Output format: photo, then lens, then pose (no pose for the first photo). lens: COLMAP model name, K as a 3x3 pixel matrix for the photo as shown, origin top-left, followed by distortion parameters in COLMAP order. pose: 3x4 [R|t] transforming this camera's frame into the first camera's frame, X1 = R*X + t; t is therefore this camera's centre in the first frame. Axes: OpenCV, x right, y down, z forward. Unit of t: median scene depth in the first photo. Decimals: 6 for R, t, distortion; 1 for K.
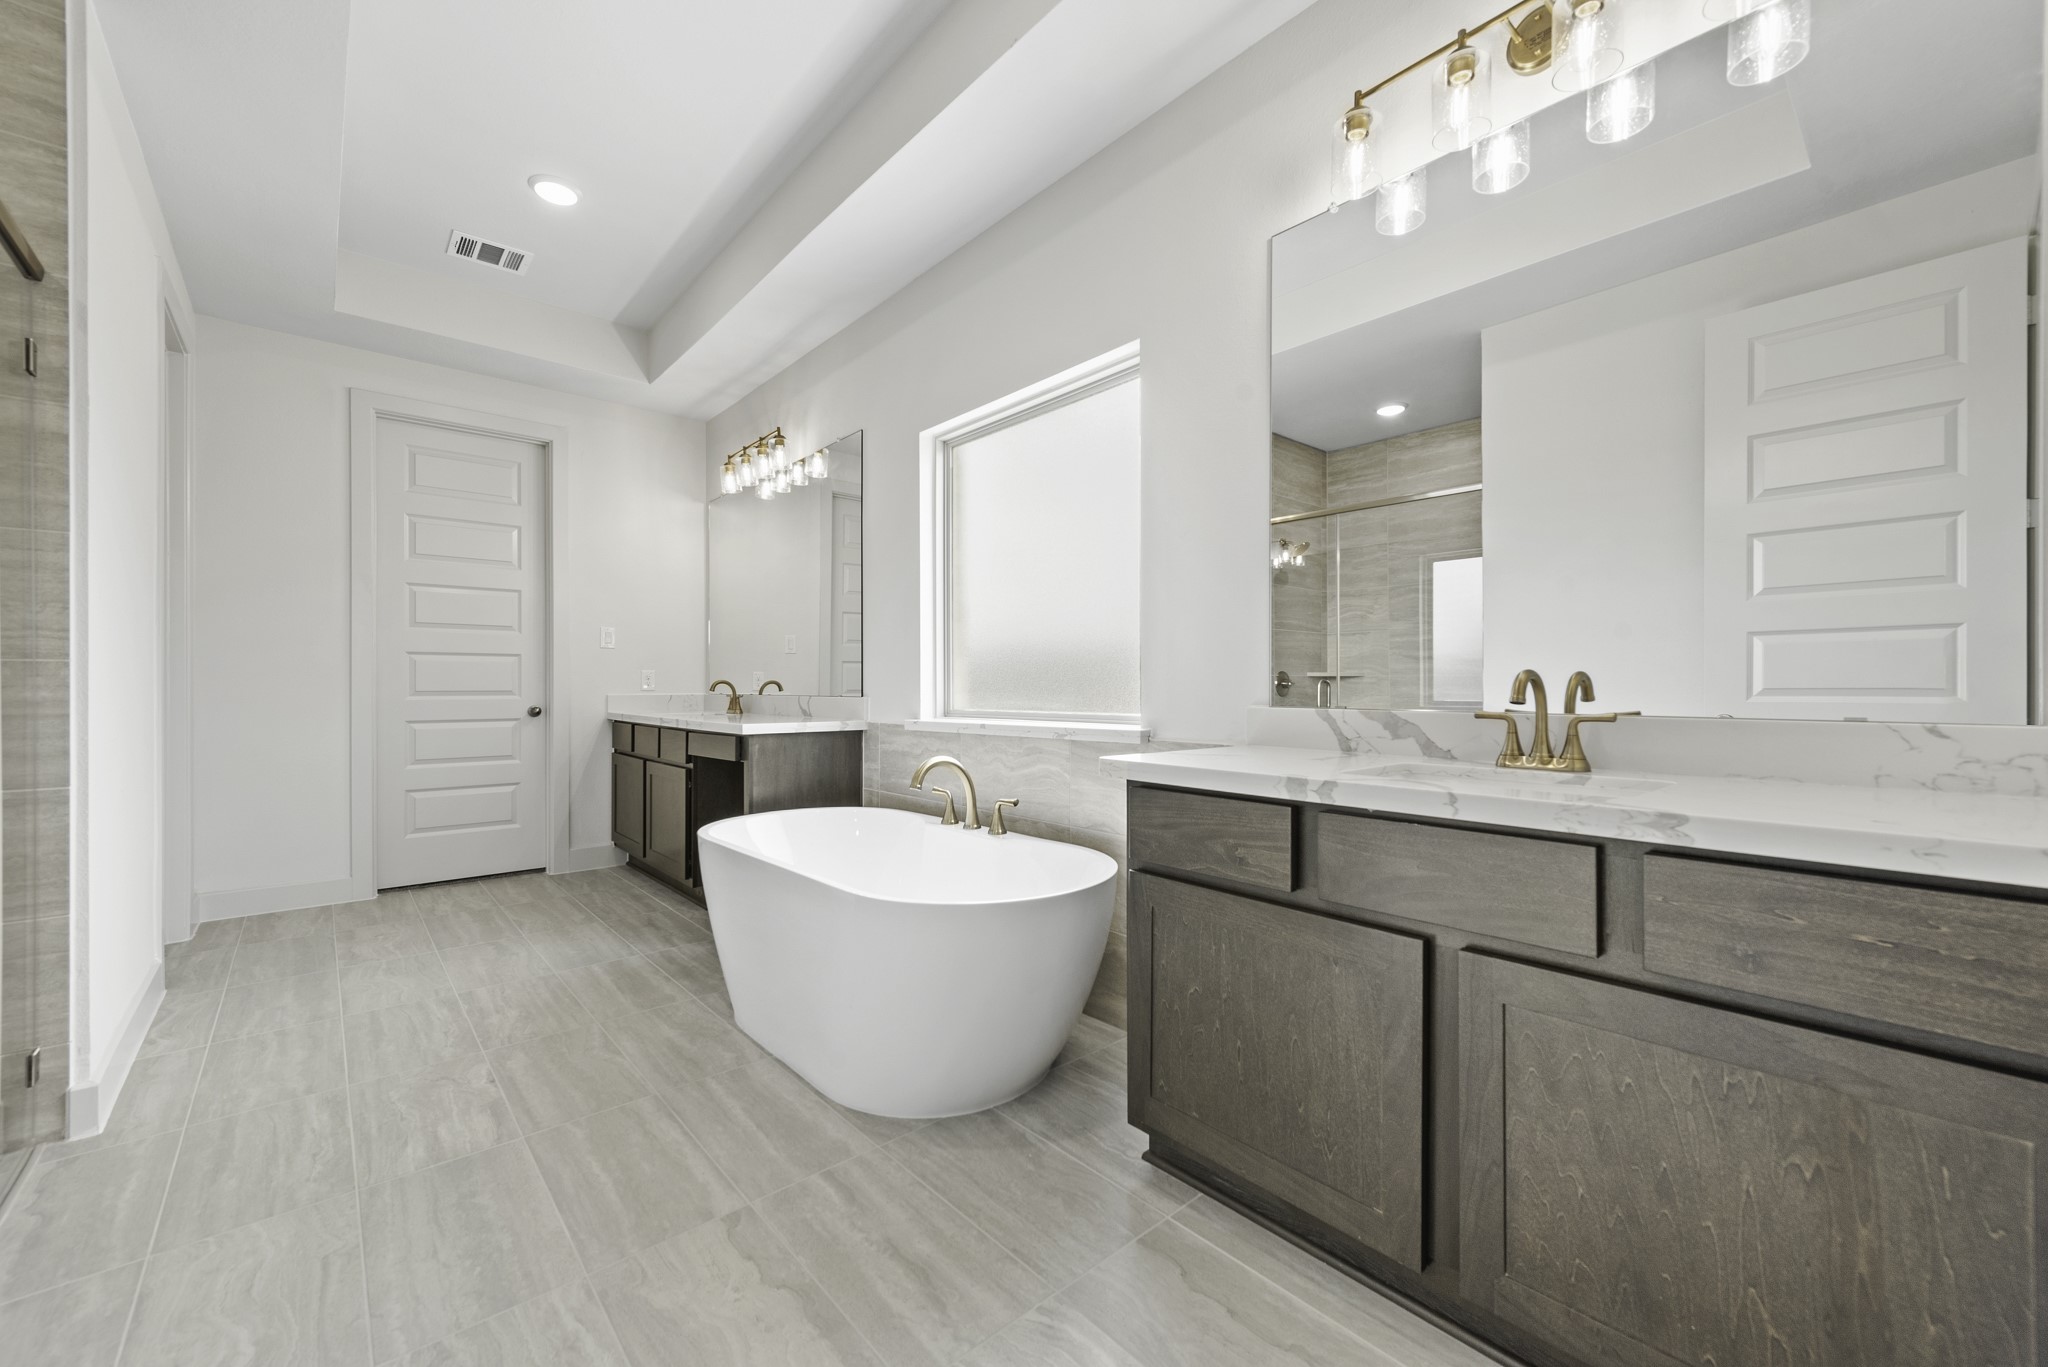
lens RADIAL K [[808.3, 0, 1029.0], [0, 808.3, 690.7], [0, 0, 1]] dist [0.007921, -0.002264]
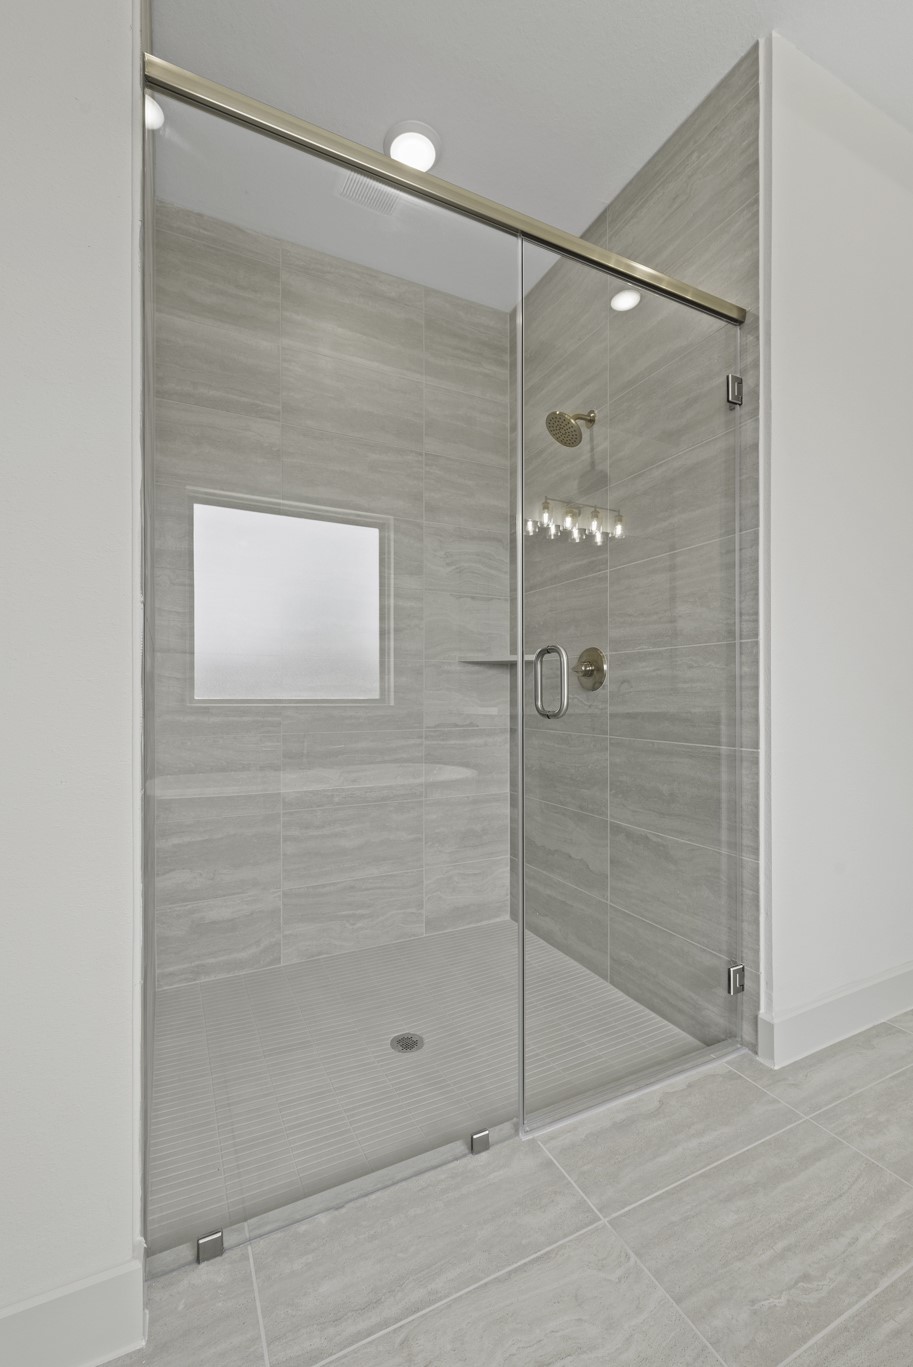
lens RADIAL K [[588.6, 0, 460.5], [0, 588.6, 691.0], [0, 0, 1]] dist [0.005744, -0.001151]
pose [[-0.266686, 0.001729, -0.963782, -0.252288], [0.001871, 0.999997, 0.001276, 0.031731], [0.963782, -0.001463, -0.266689, 0.772415]]
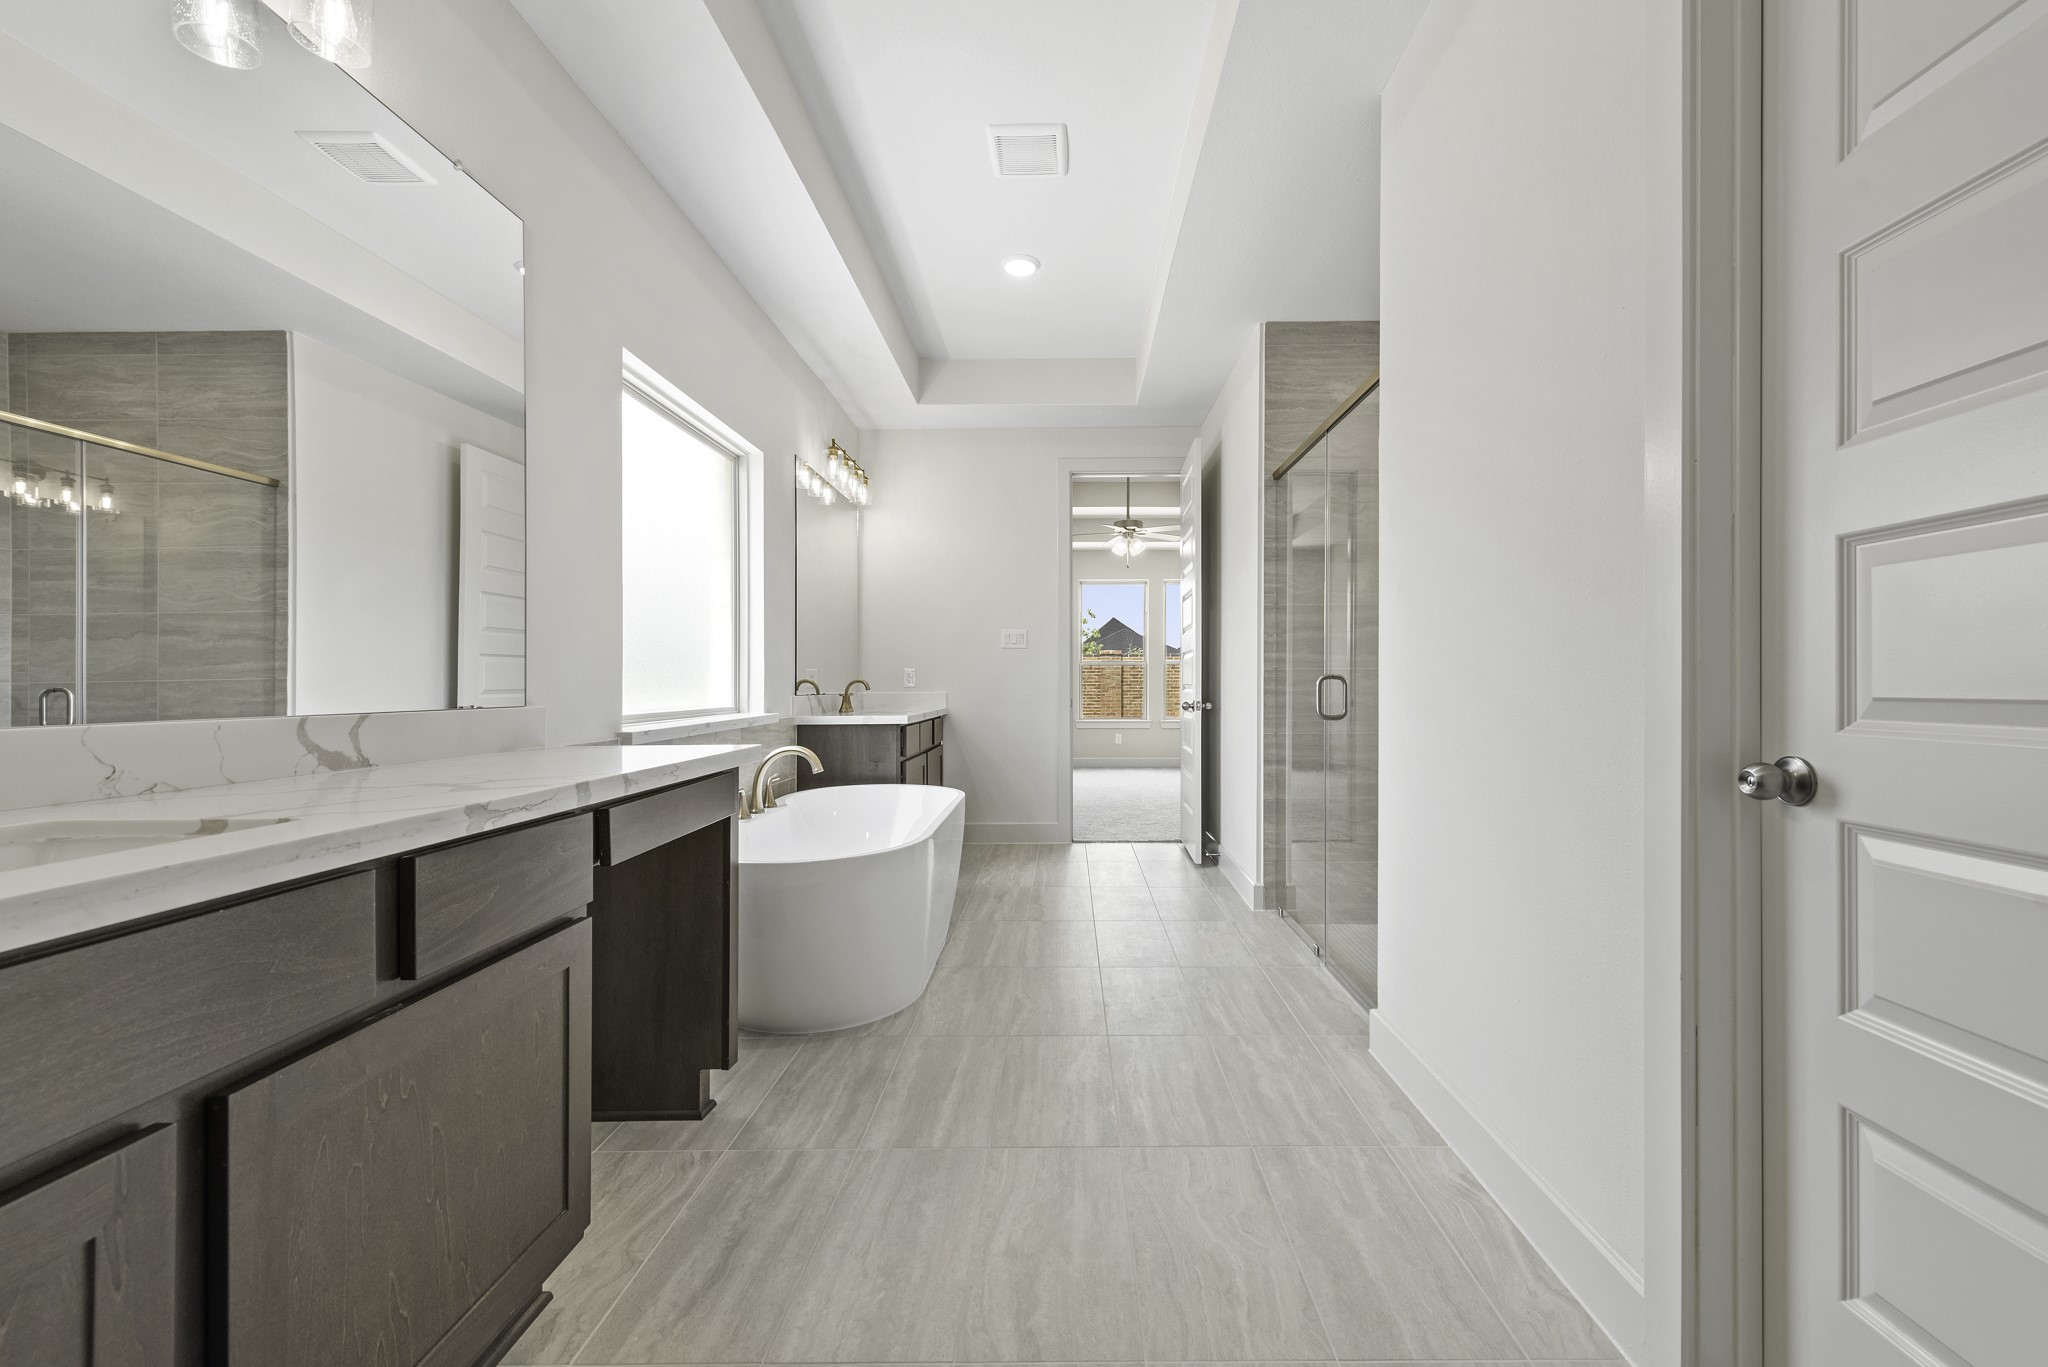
lens RADIAL K [[808.3, 0, 1037.0], [0, 808.3, 681.0], [0, 0, 1]] dist [0.007921, -0.002264]
pose [[-0.725048, 0.006702, 0.688666, -1.556921], [0.010713, 0.999941, 0.001547, -0.014646], [-0.688615, 0.008499, -0.725077, 2.128947]]
